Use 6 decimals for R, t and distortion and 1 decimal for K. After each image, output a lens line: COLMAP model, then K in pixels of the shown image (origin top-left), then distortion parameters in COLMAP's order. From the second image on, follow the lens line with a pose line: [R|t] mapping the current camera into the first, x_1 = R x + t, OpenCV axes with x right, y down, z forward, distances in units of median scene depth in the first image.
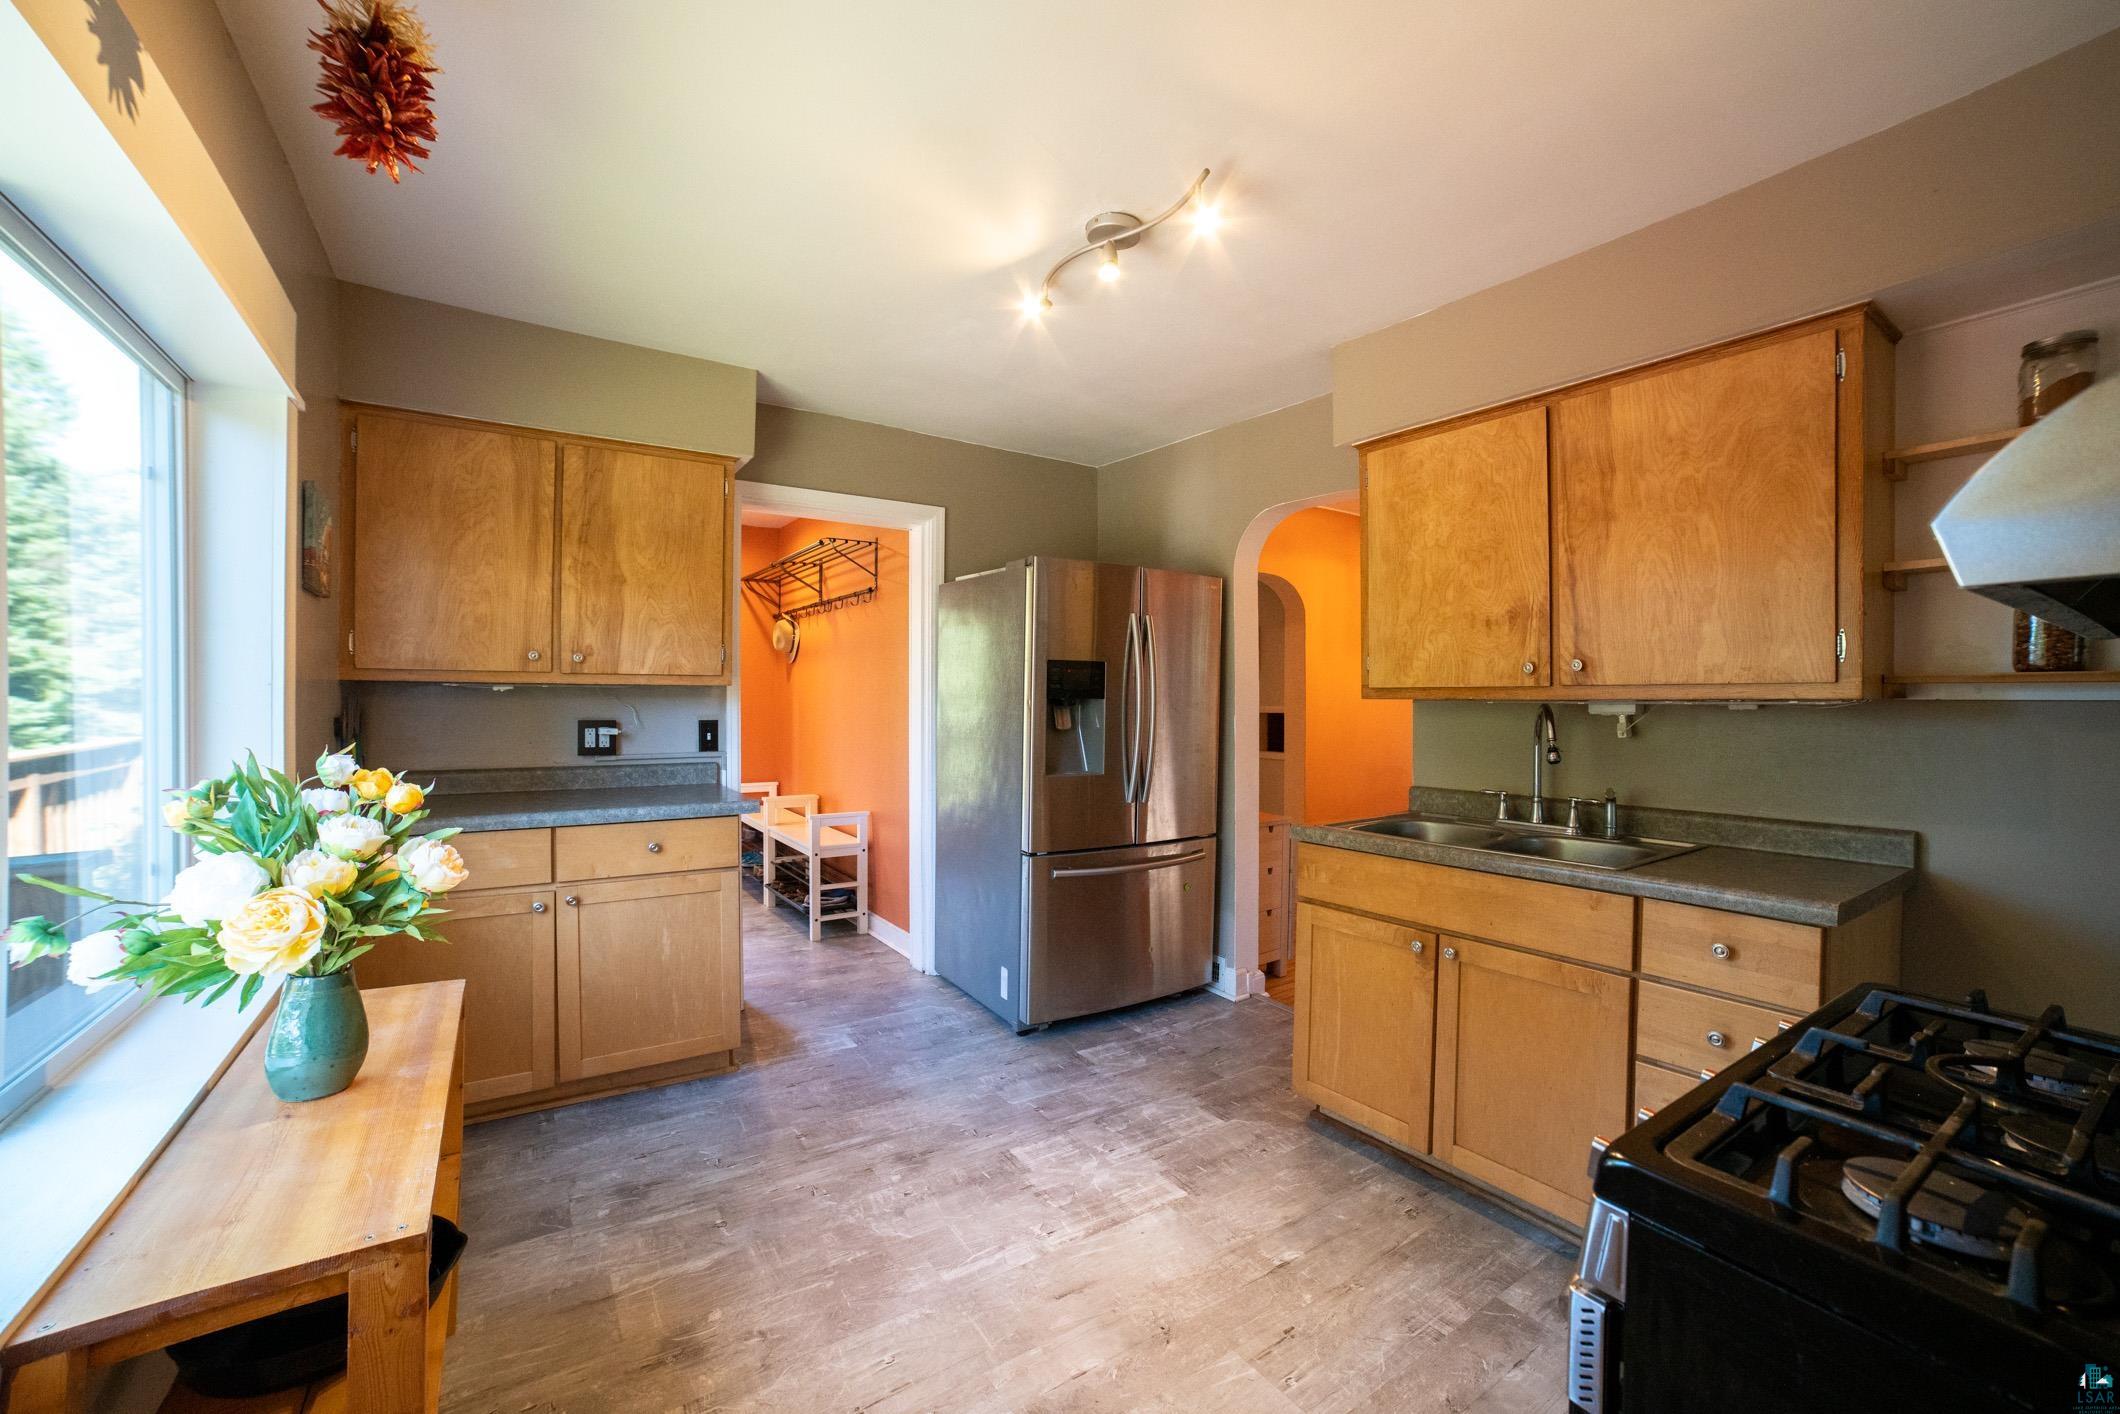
lens RADIAL K [[861.6, 0, 1058.4], [0, 861.6, 692.8], [0, 0, 1]] dist [-0.097988, 0.034025]
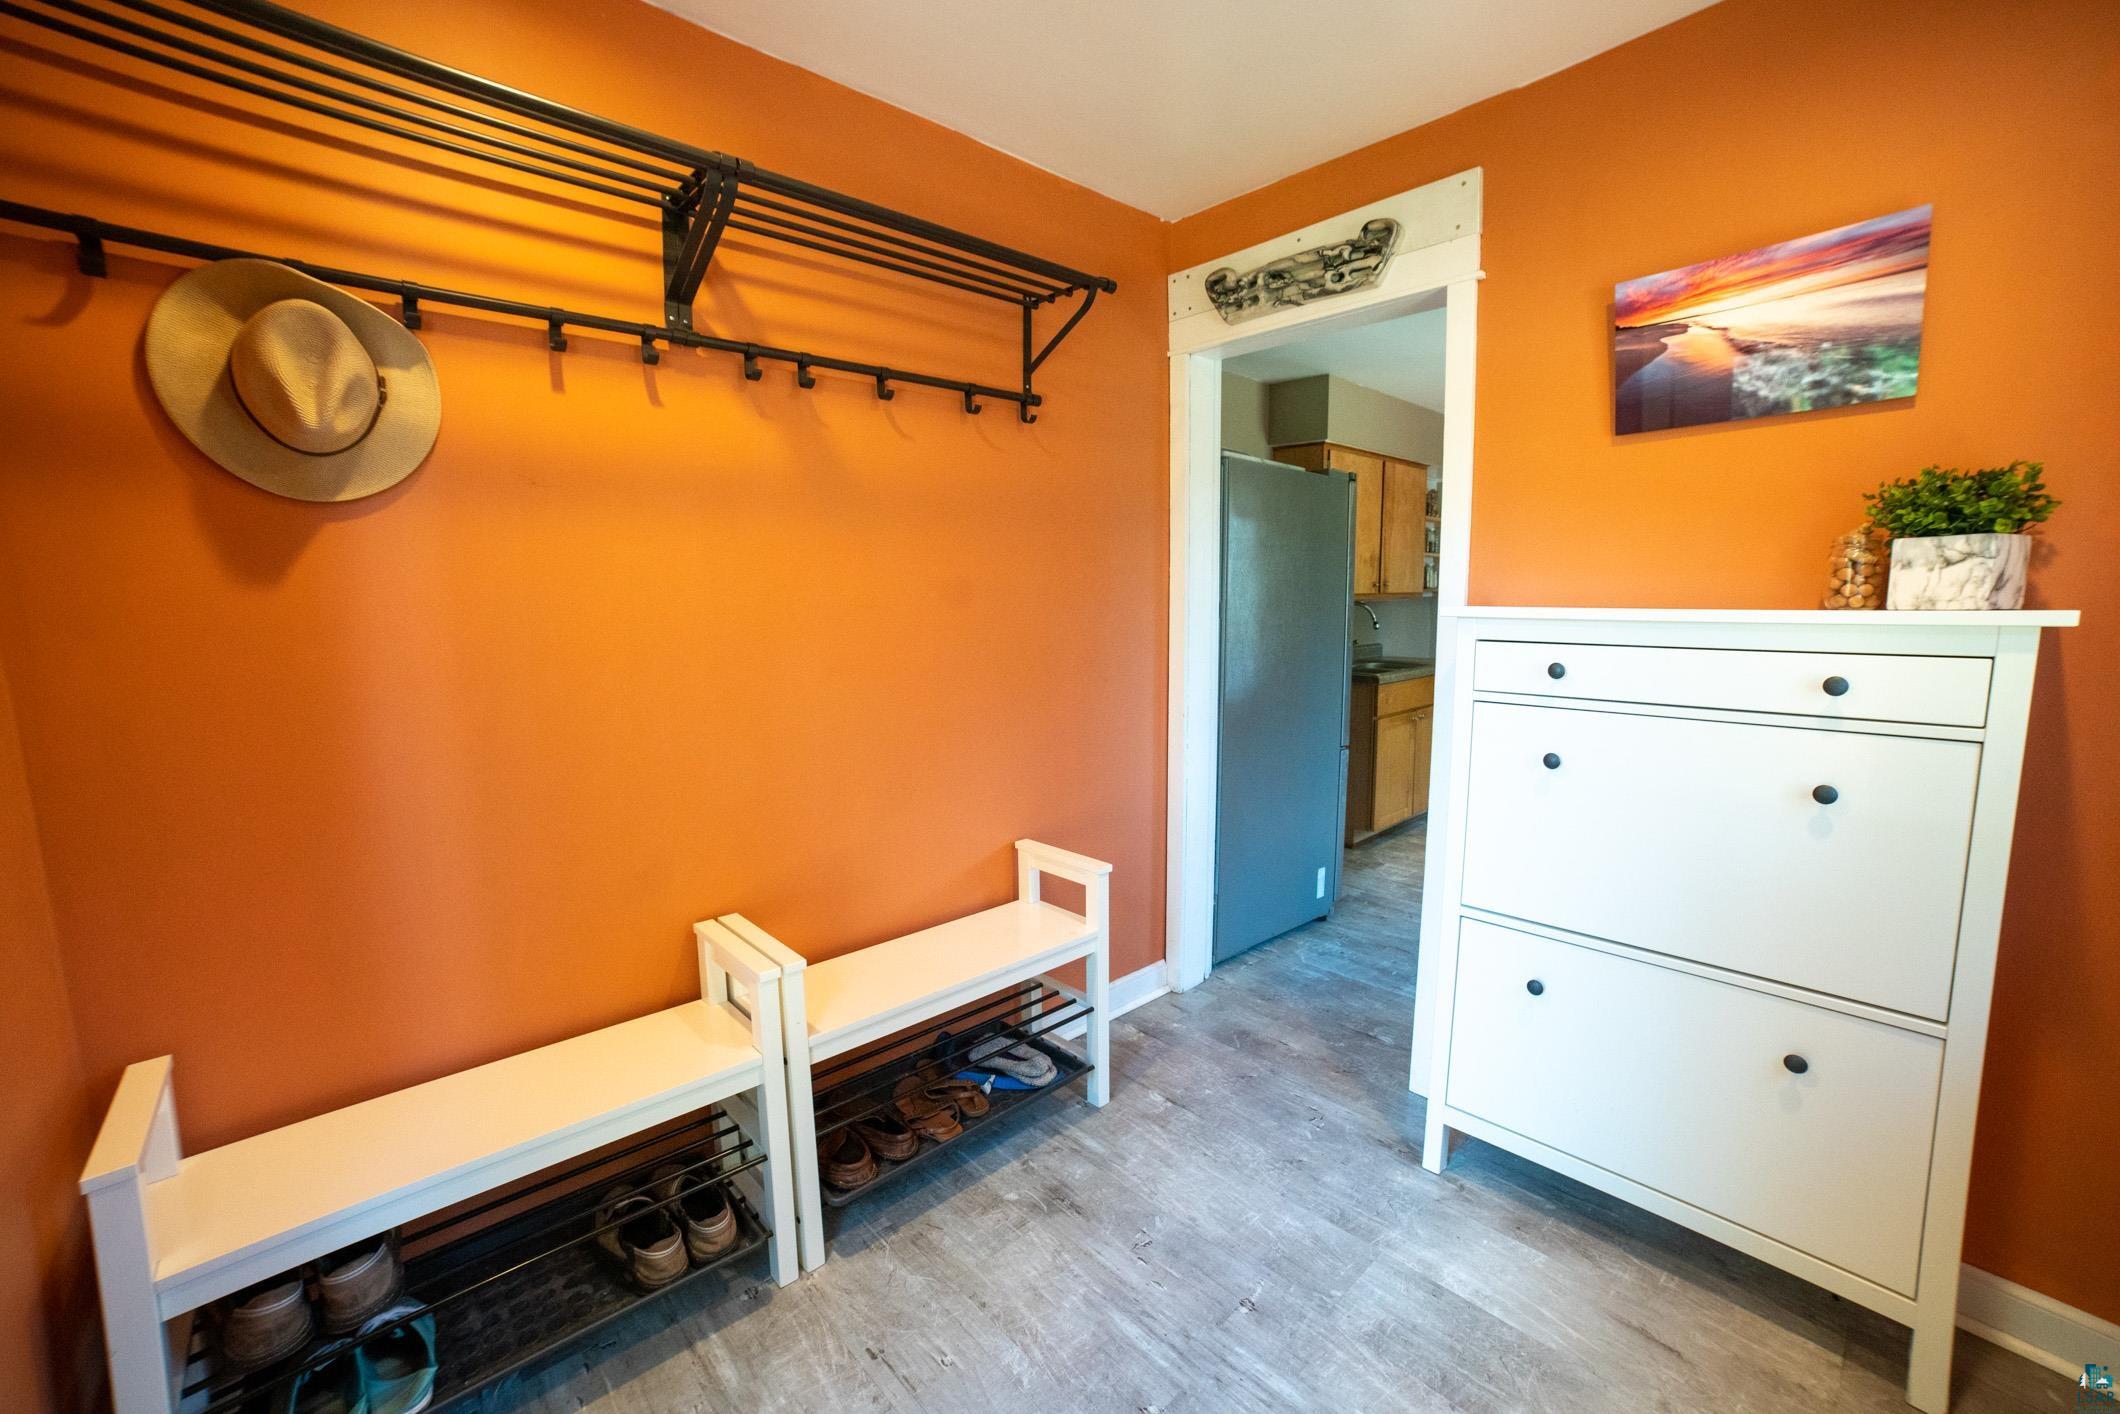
lens RADIAL K [[906.2, 0, 1060.0], [0, 906.2, 707.0], [0, 0, 1]] dist [-0.051830, -0.000017]
pose [[-0.188830, -0.119914, 0.974661, -1.452253], [0.012607, 0.992139, 0.124507, -0.015688], [-0.981929, 0.035798, -0.185834, 2.092546]]
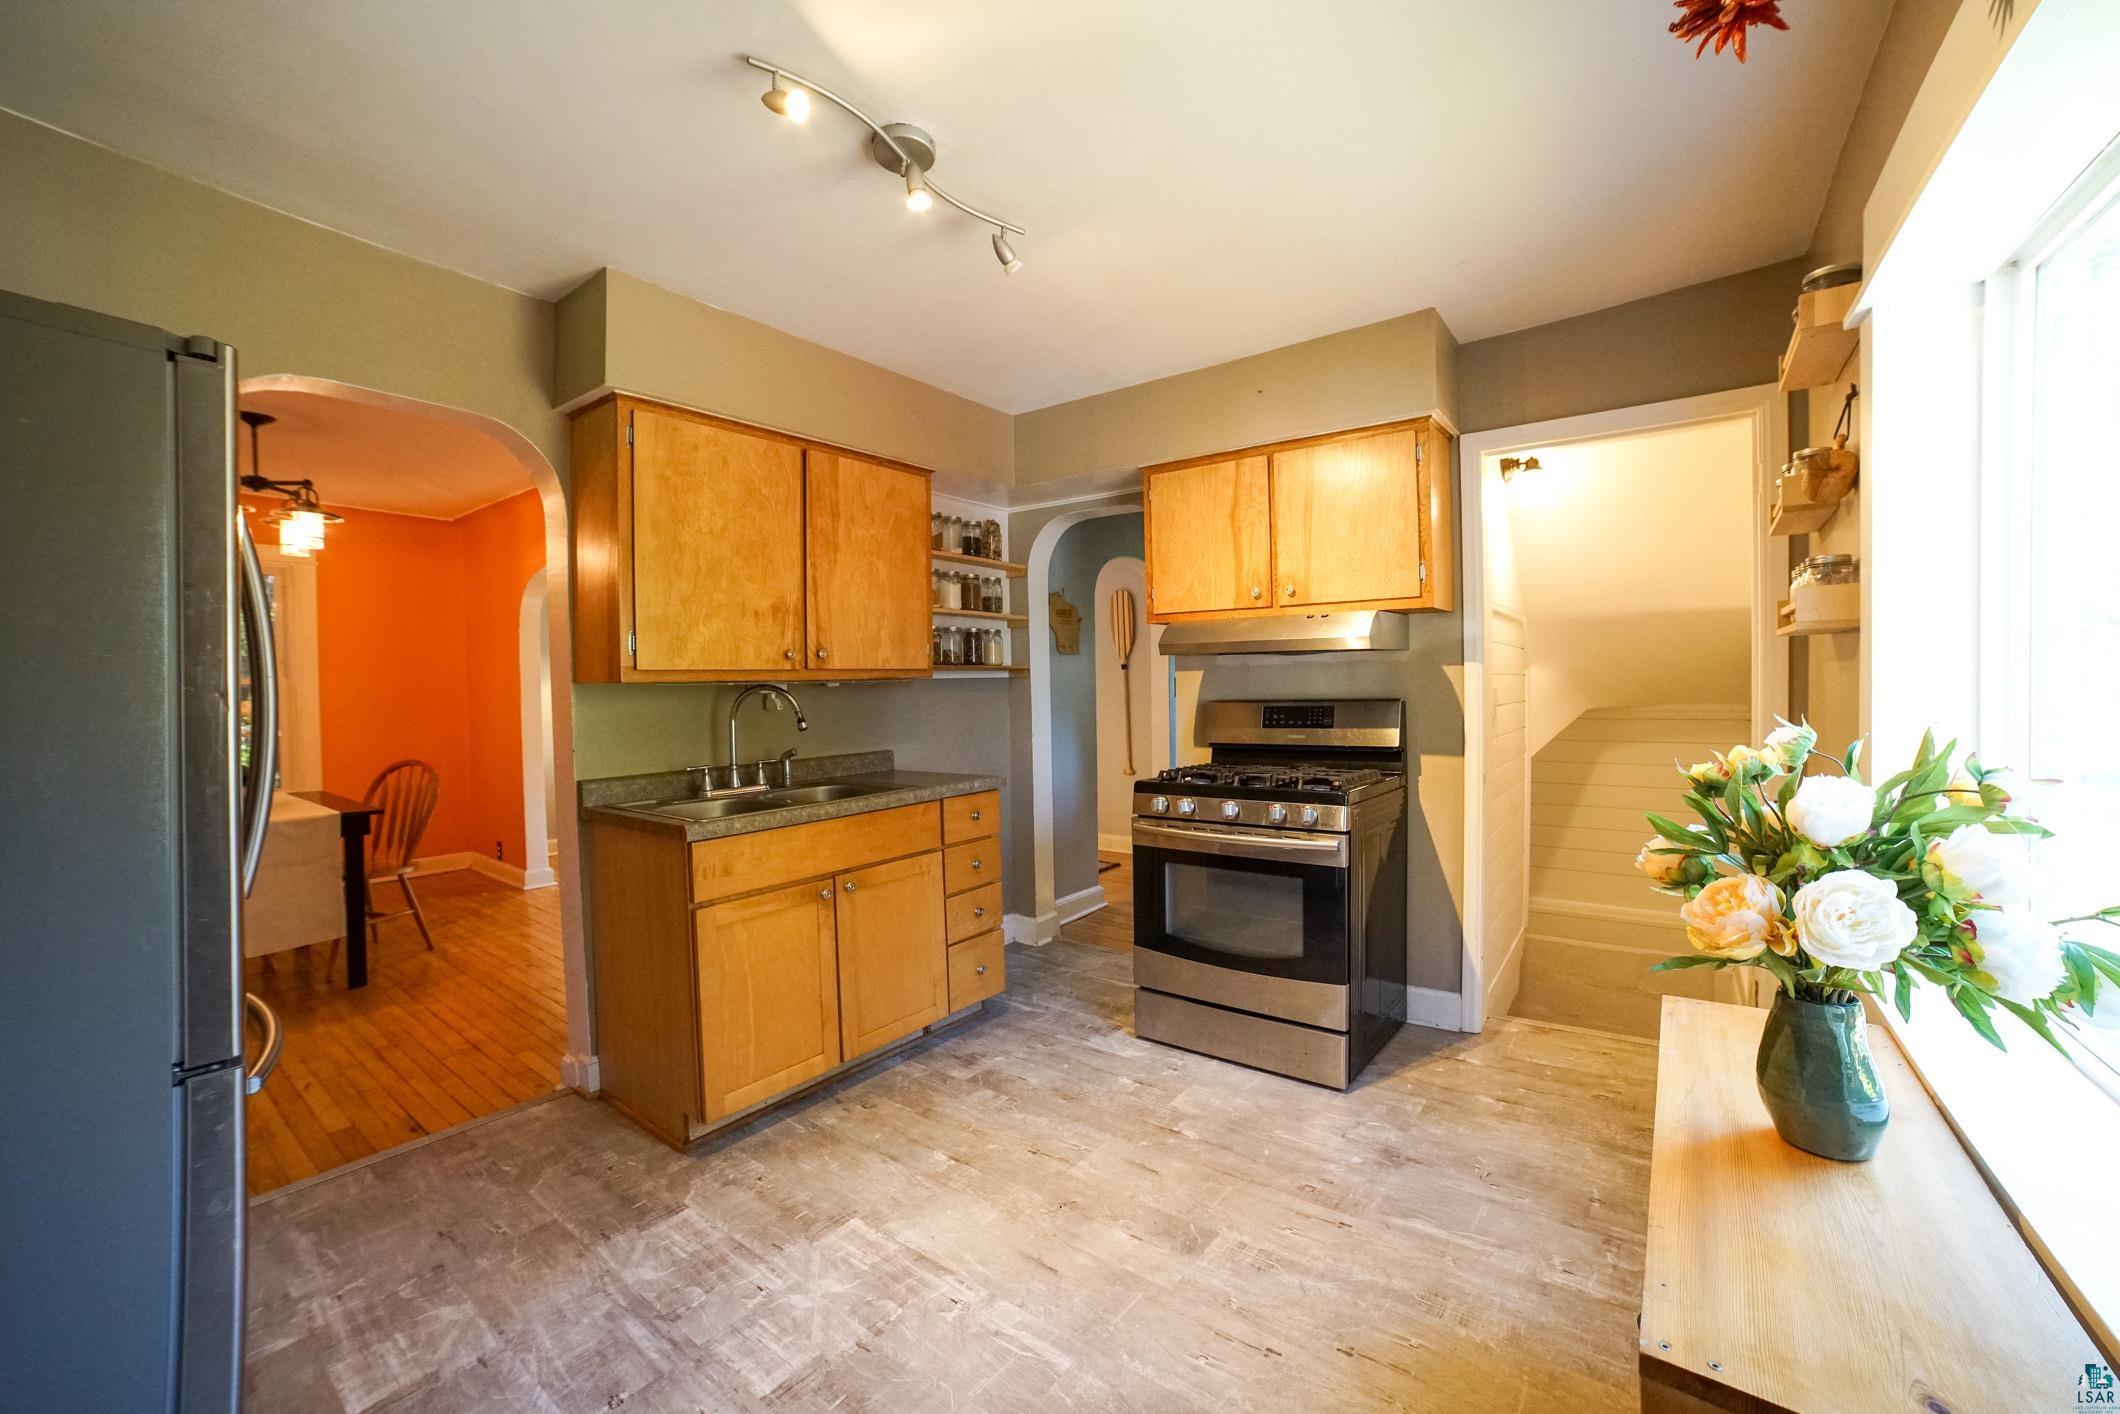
lens RADIAL K [[861.6, 0, 1058.4], [0, 861.6, 692.8], [0, 0, 1]] dist [-0.097988, 0.034025]
pose [[-0.346004, -0.011618, 0.938161, -0.708883], [0.012788, 0.999772, 0.017097, 0.009590], [-0.938146, 0.017913, -0.345777, 1.005076]]
